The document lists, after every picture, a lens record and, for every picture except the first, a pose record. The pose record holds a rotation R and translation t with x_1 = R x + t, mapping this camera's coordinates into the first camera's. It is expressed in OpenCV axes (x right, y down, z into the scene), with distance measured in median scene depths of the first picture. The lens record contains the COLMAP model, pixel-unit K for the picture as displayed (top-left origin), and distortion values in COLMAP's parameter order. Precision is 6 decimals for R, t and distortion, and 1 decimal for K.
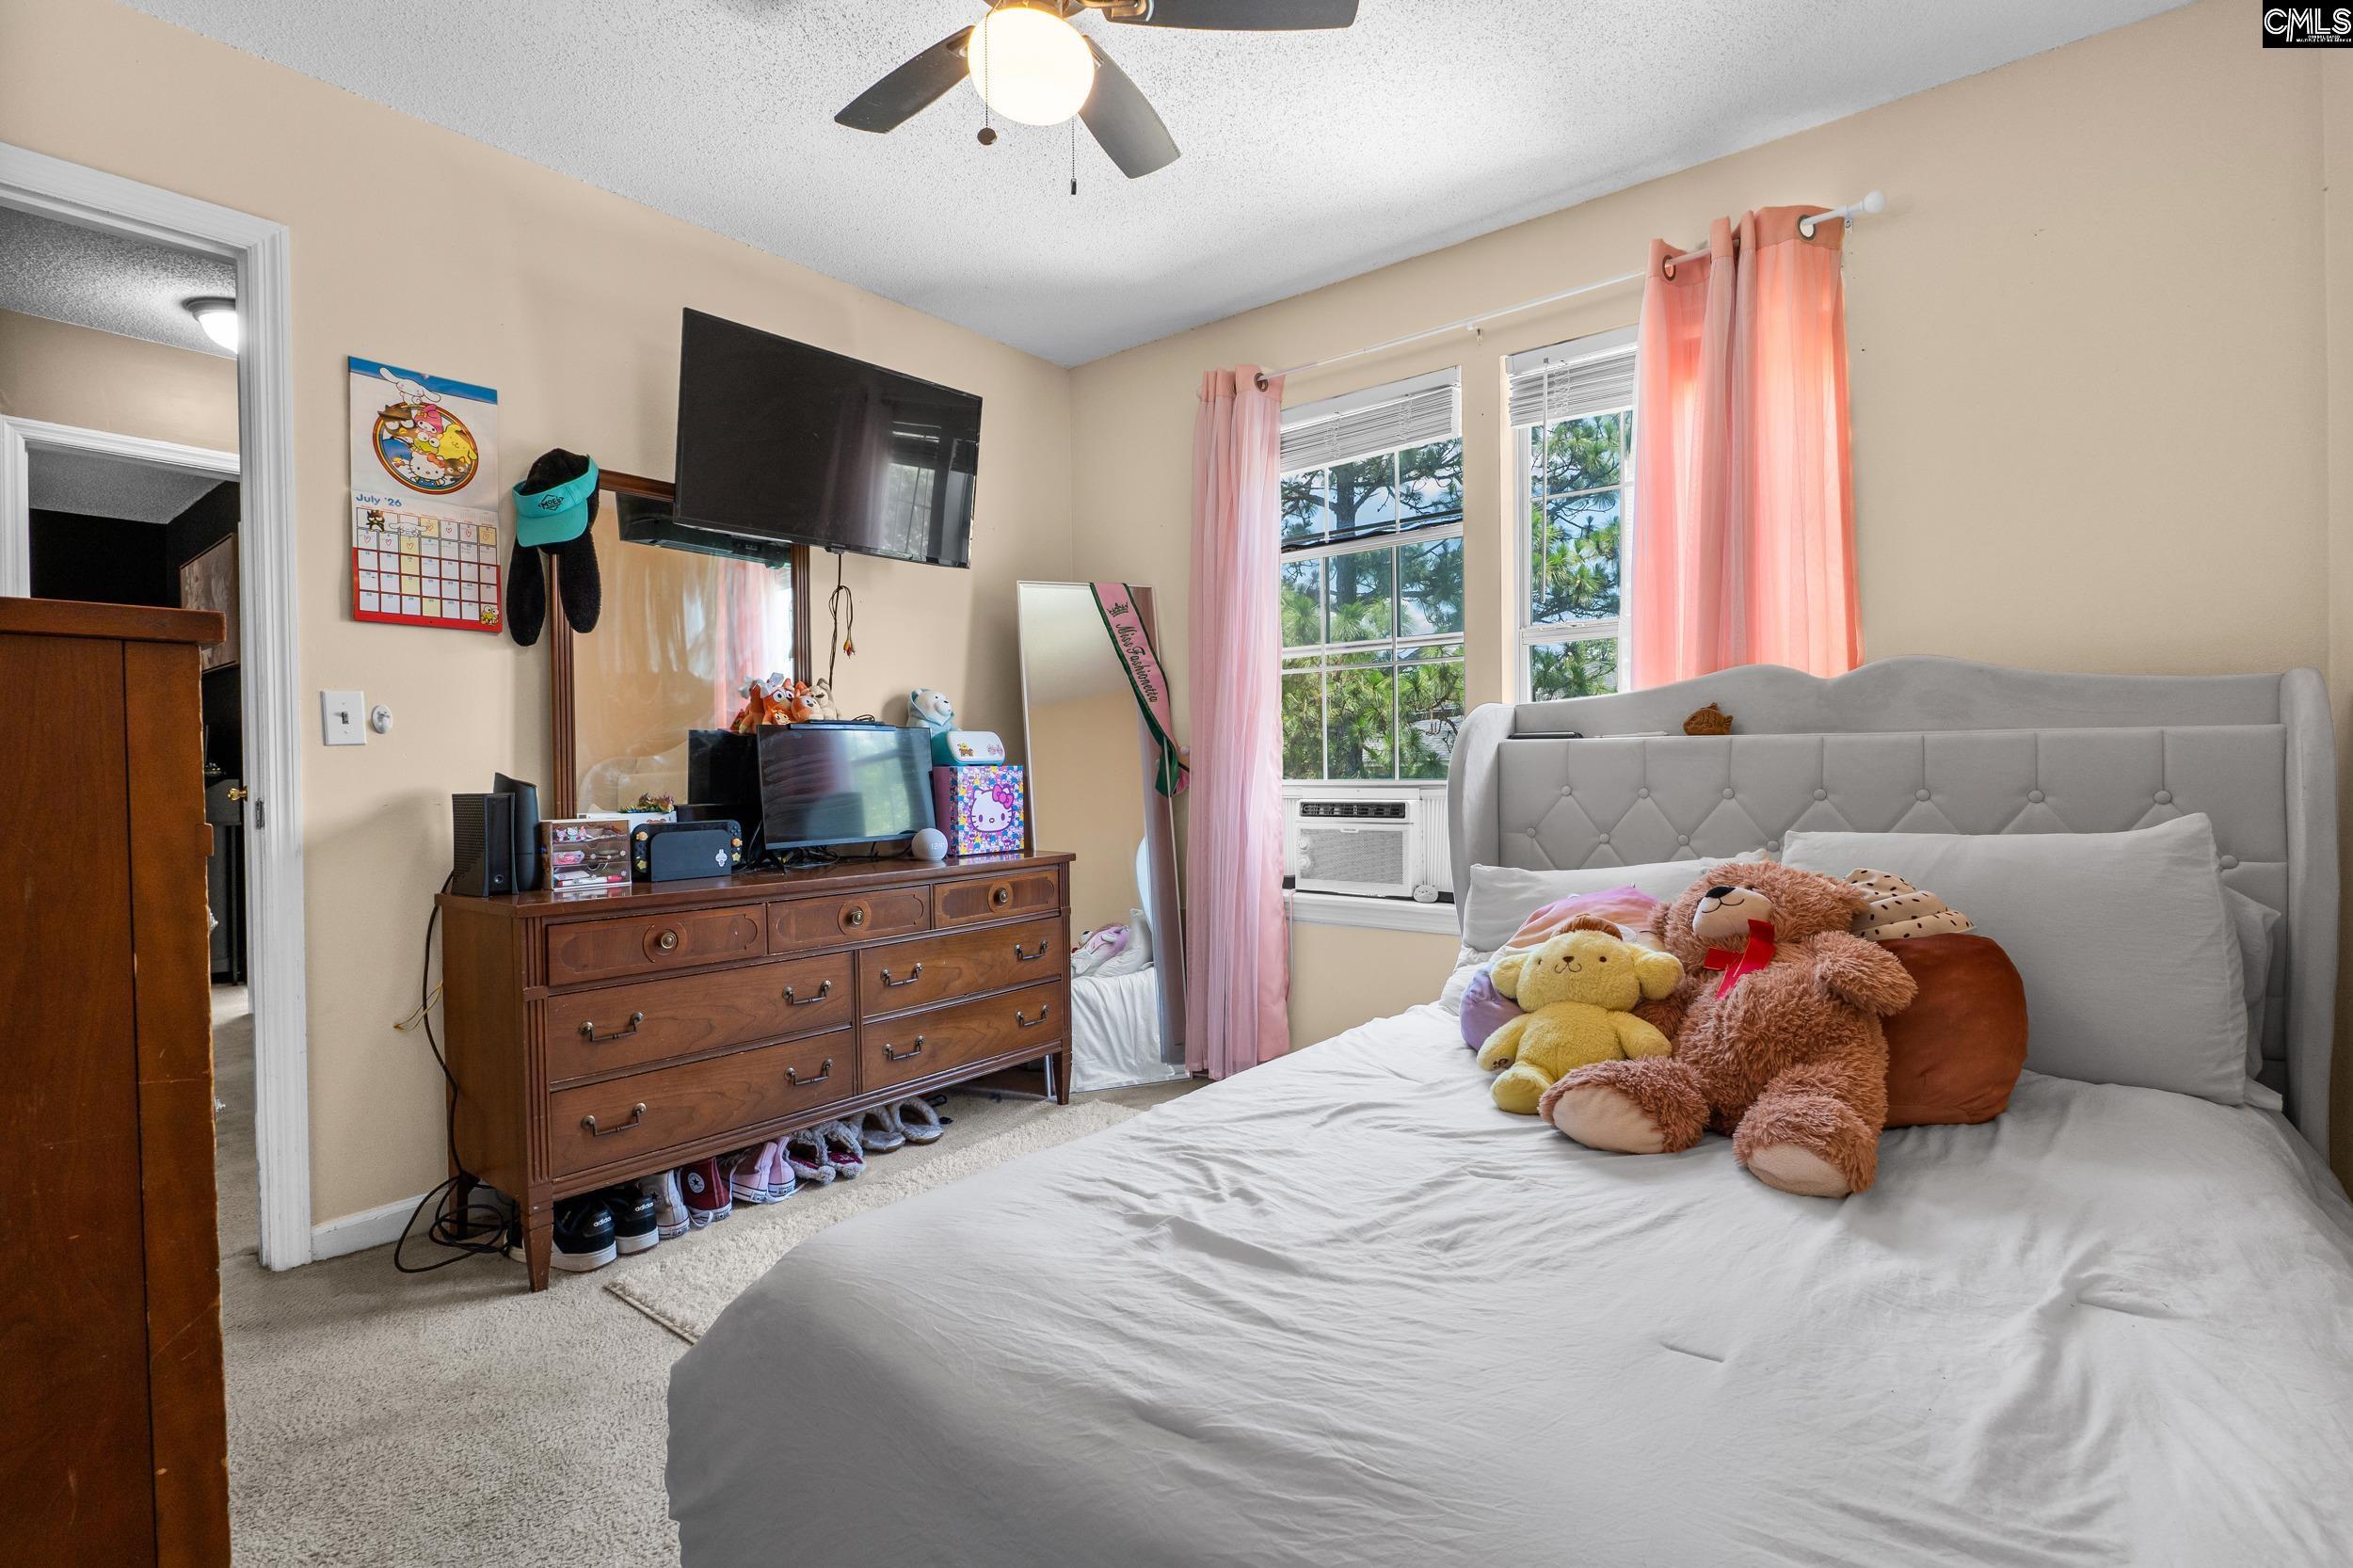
lens RADIAL K [[1082.3, 0, 1172.9], [0, 1082.3, 785.6], [0, 0, 1]] dist [-0.007423, -0.000676]
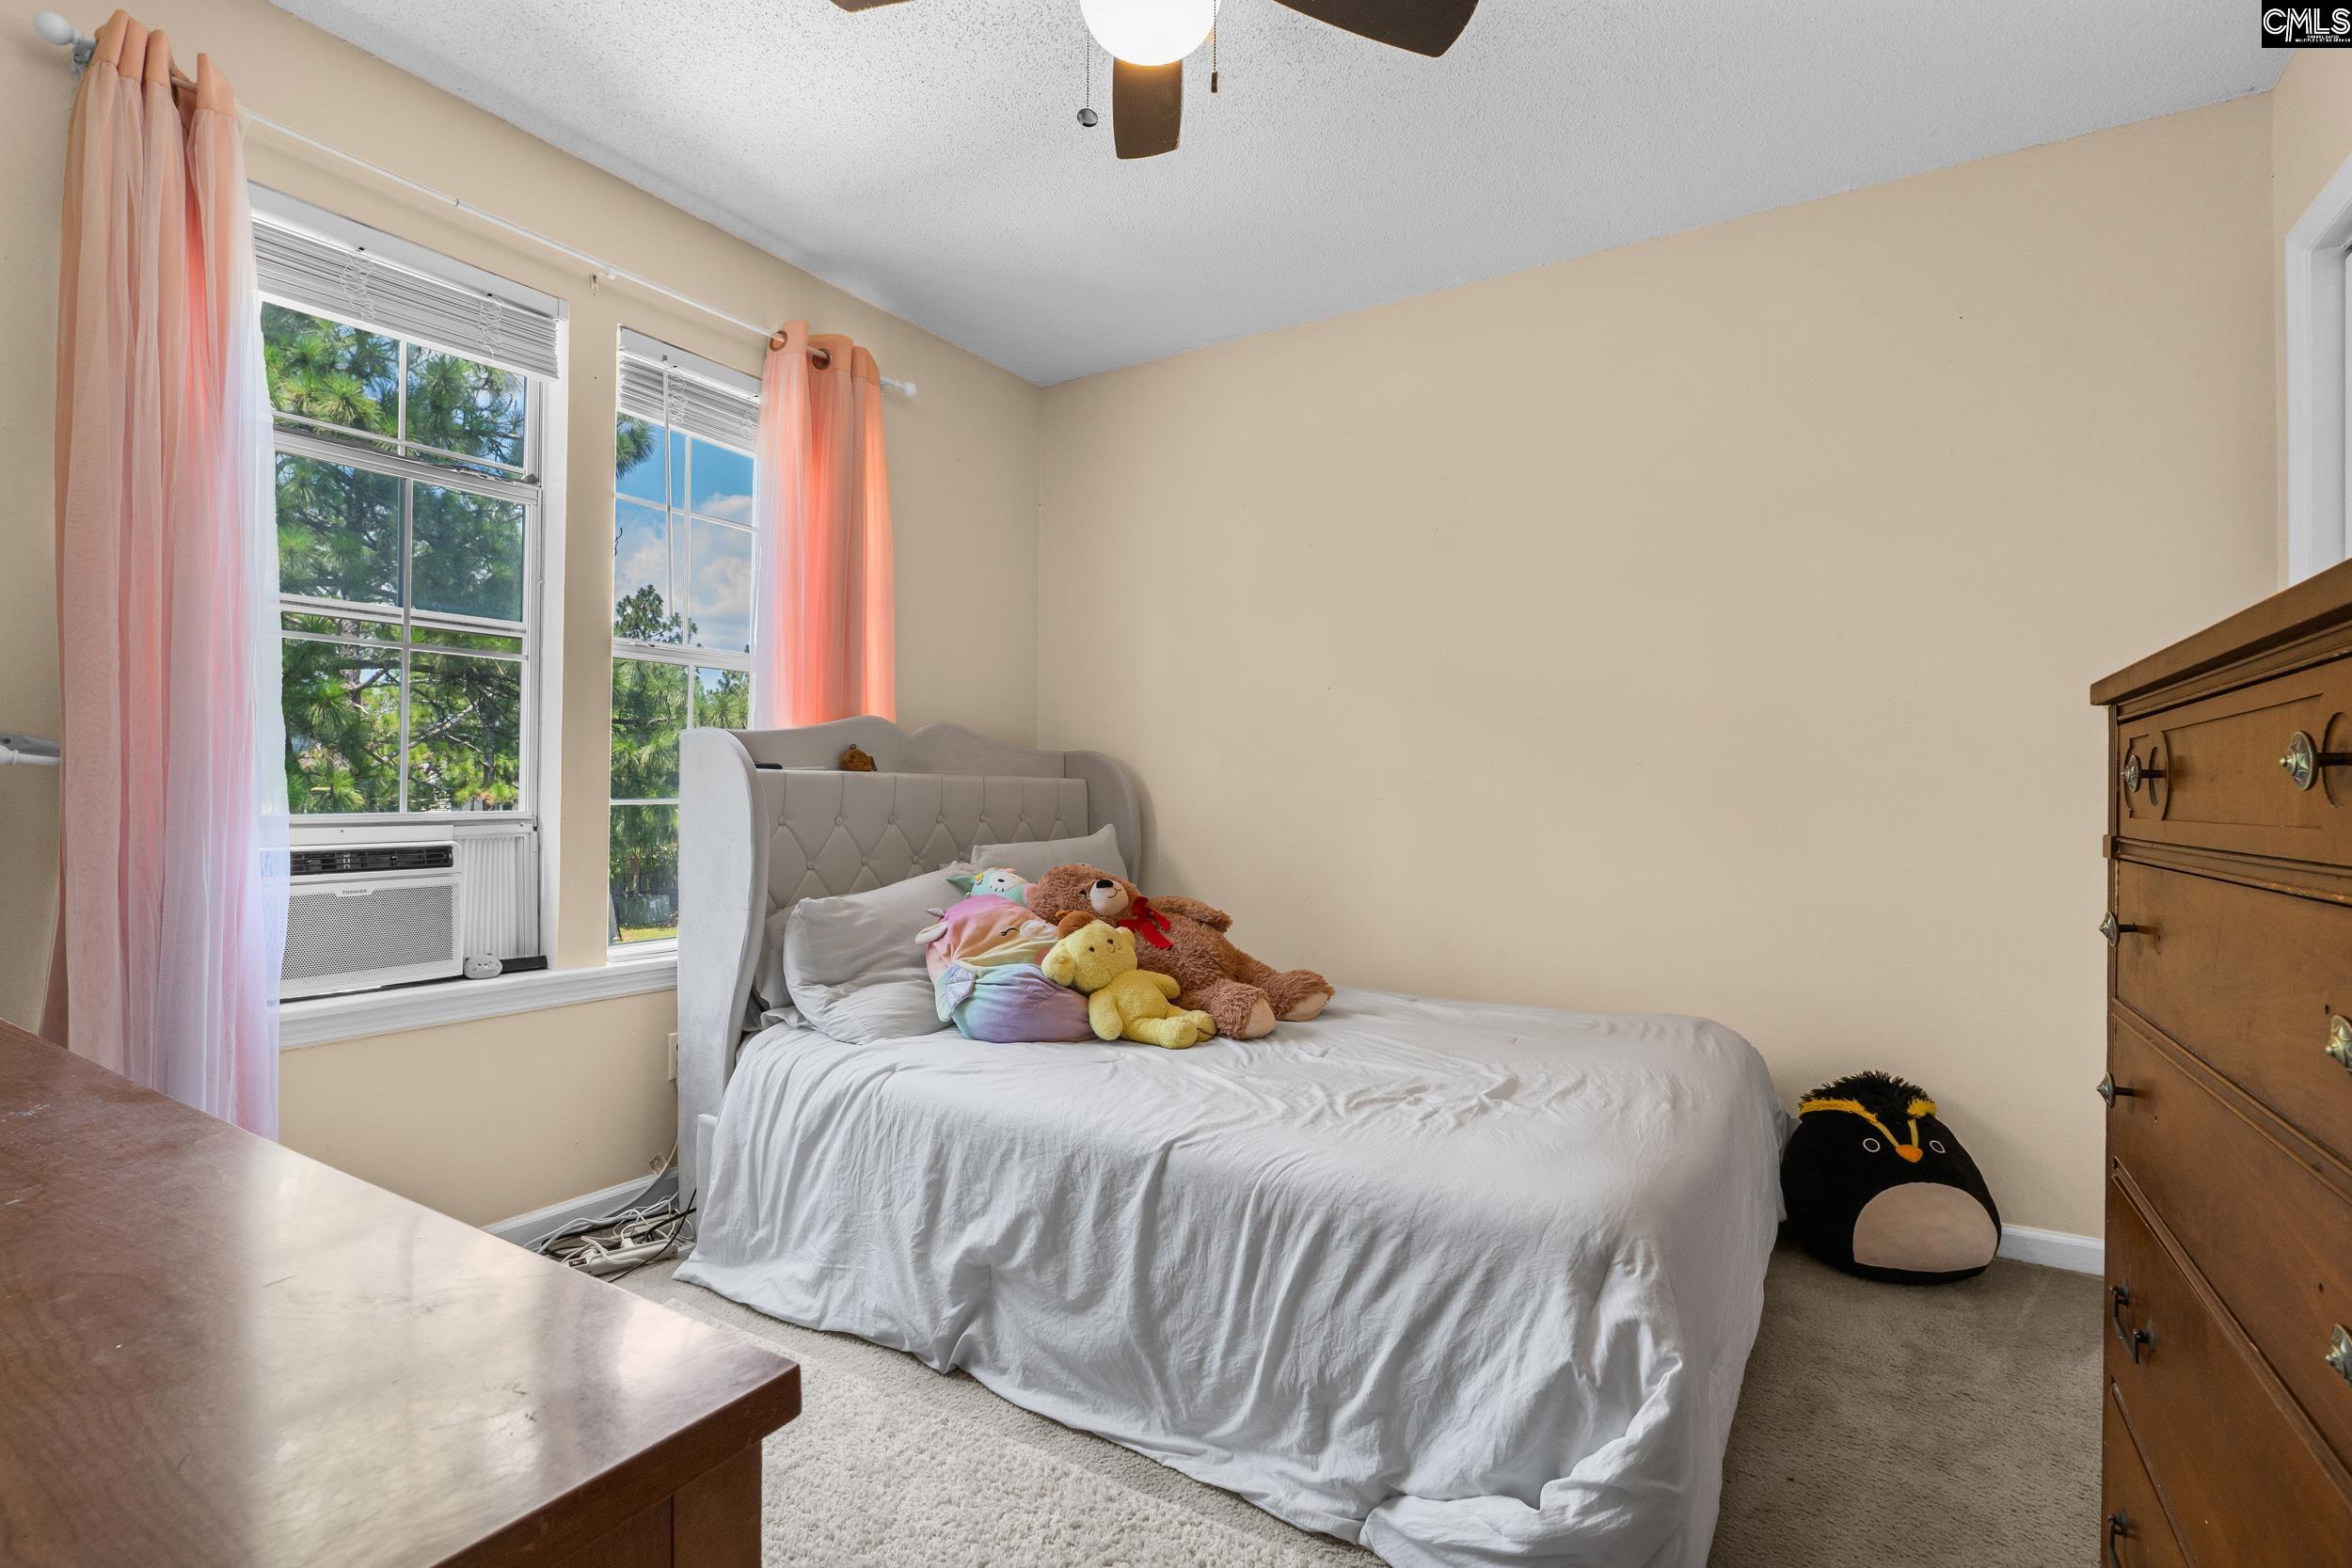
lens RADIAL K [[1081.7, 0, 1171.4], [0, 1081.7, 785.9], [0, 0, 1]] dist [-0.007423, -0.000676]
pose [[-0.121894, 0.014389, 0.992439, -0.591642], [0.010588, 0.999857, -0.013196, -0.009636], [-0.992487, 0.008900, -0.122028, 0.653503]]
